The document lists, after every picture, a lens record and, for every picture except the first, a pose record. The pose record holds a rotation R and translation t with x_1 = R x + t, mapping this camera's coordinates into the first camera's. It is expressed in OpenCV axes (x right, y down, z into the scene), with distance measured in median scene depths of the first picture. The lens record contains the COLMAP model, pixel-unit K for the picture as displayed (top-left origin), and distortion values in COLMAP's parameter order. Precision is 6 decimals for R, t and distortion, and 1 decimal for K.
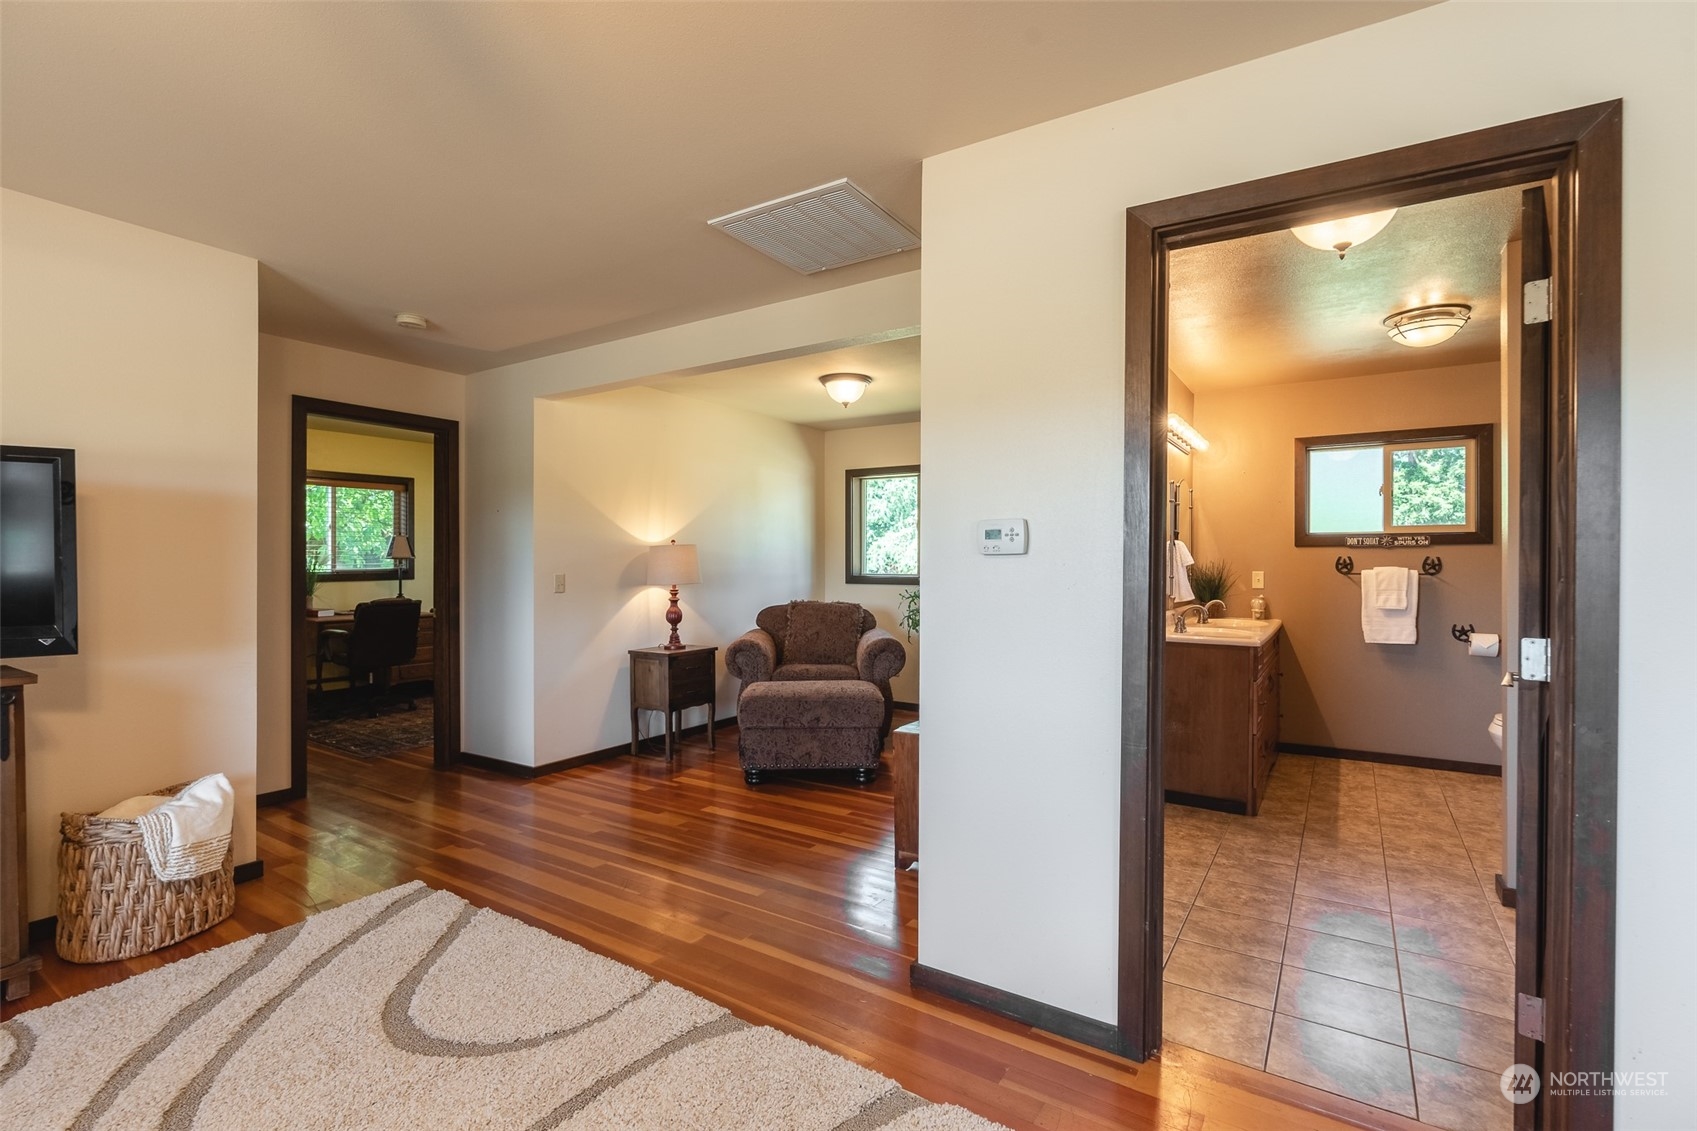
lens RADIAL K [[775.0, 0, 848.5], [0, 775.0, 565.5], [0, 0, 1]] dist [-0.000131, 0.000038]
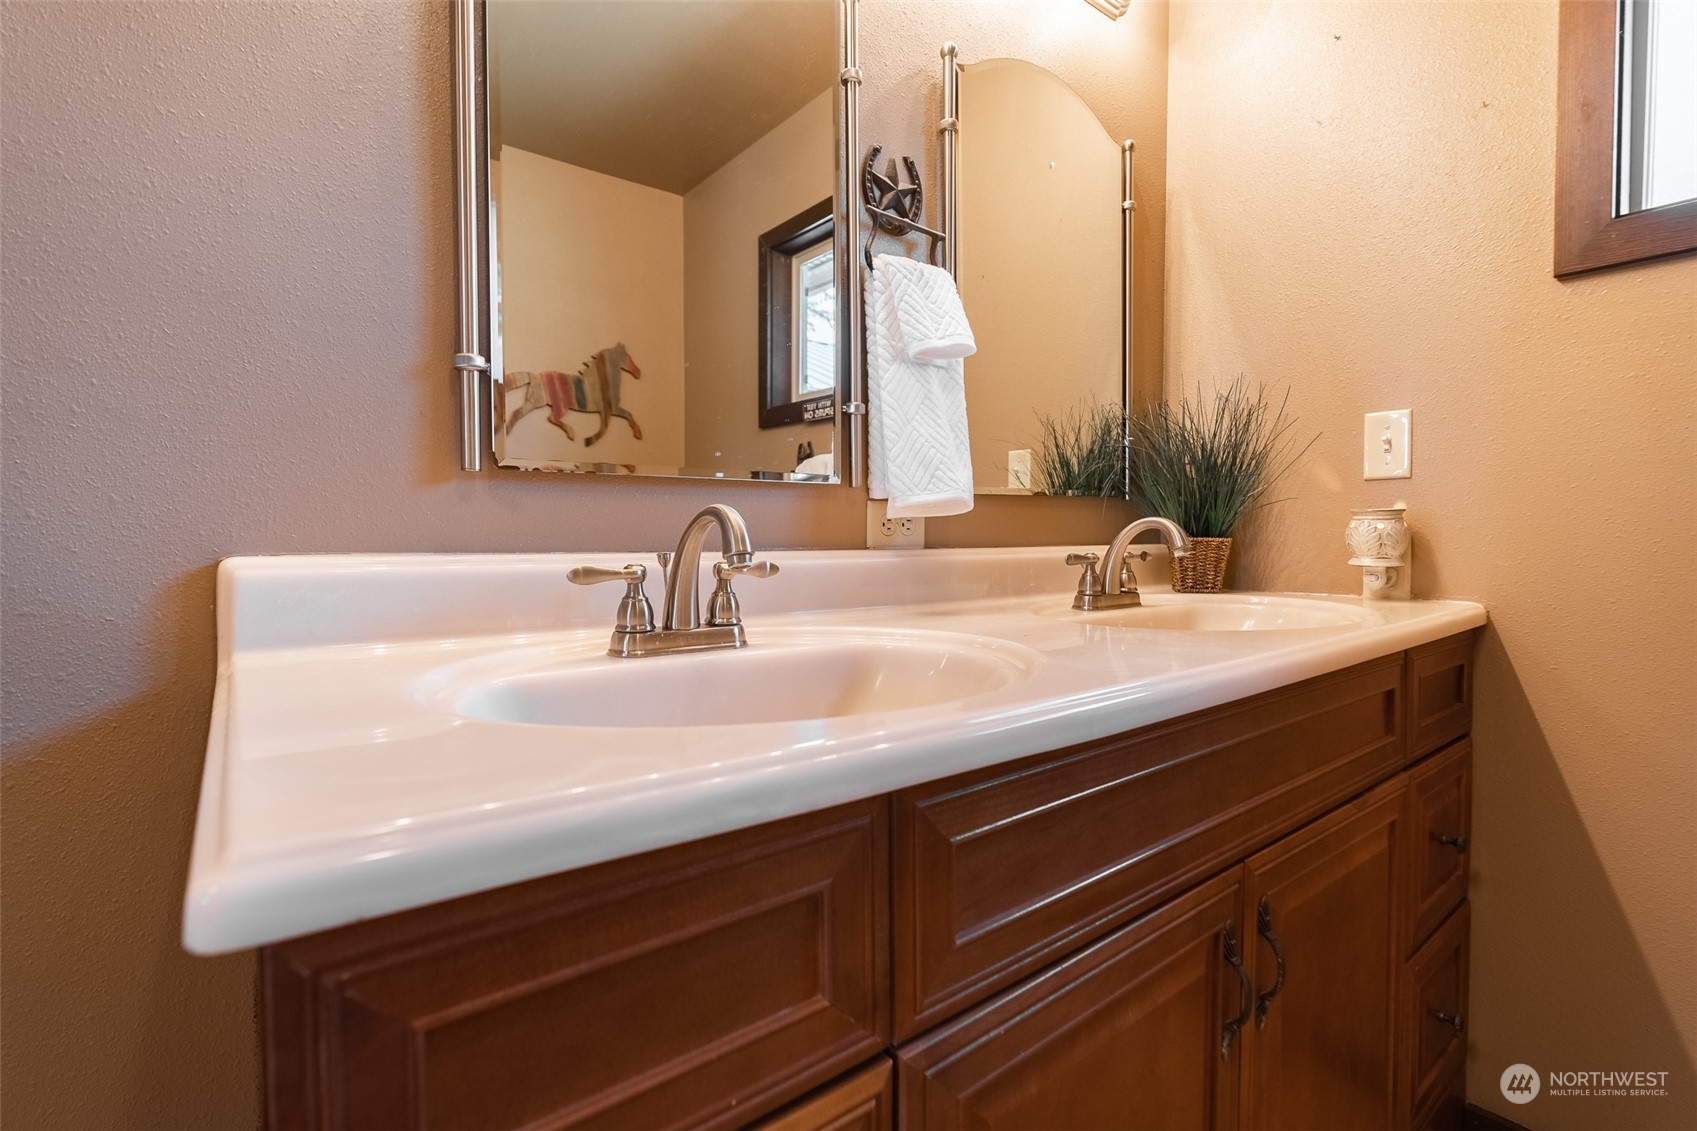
lens RADIAL K [[775.4, 0, 857.8], [0, 775.4, 562.5], [0, 0, 1]] dist [-0.006384, 0.000267]
pose [[0.948690, 0.007559, -0.316118, 0.489892], [0.001250, 0.999617, 0.027654, 0.055170], [0.316206, -0.026630, 0.948317, 0.775278]]
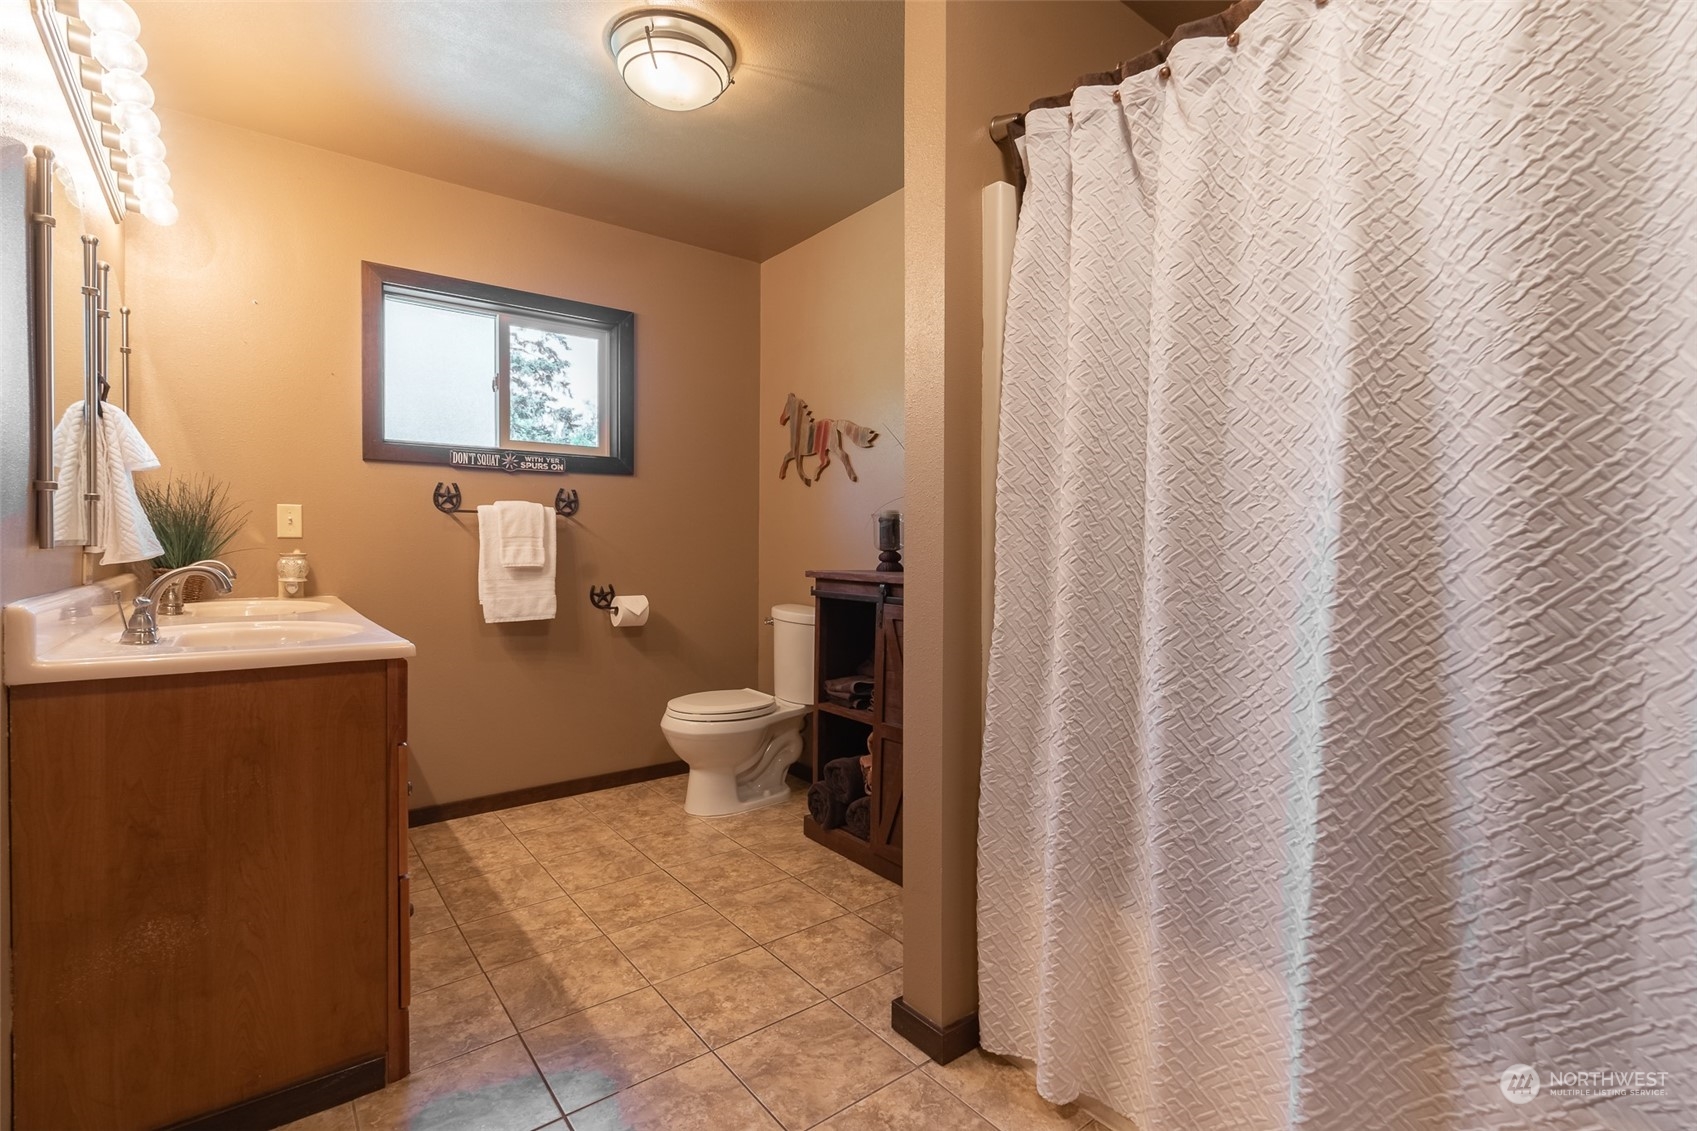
lens RADIAL K [[775.4, 0, 857.8], [0, 775.4, 562.5], [0, 0, 1]] dist [-0.006384, 0.000267]
pose [[0.321843, -0.019790, 0.946586, 0.183261], [-0.001211, 0.999772, 0.021313, 0.038316], [-0.946792, -0.008006, 0.321745, 0.530927]]
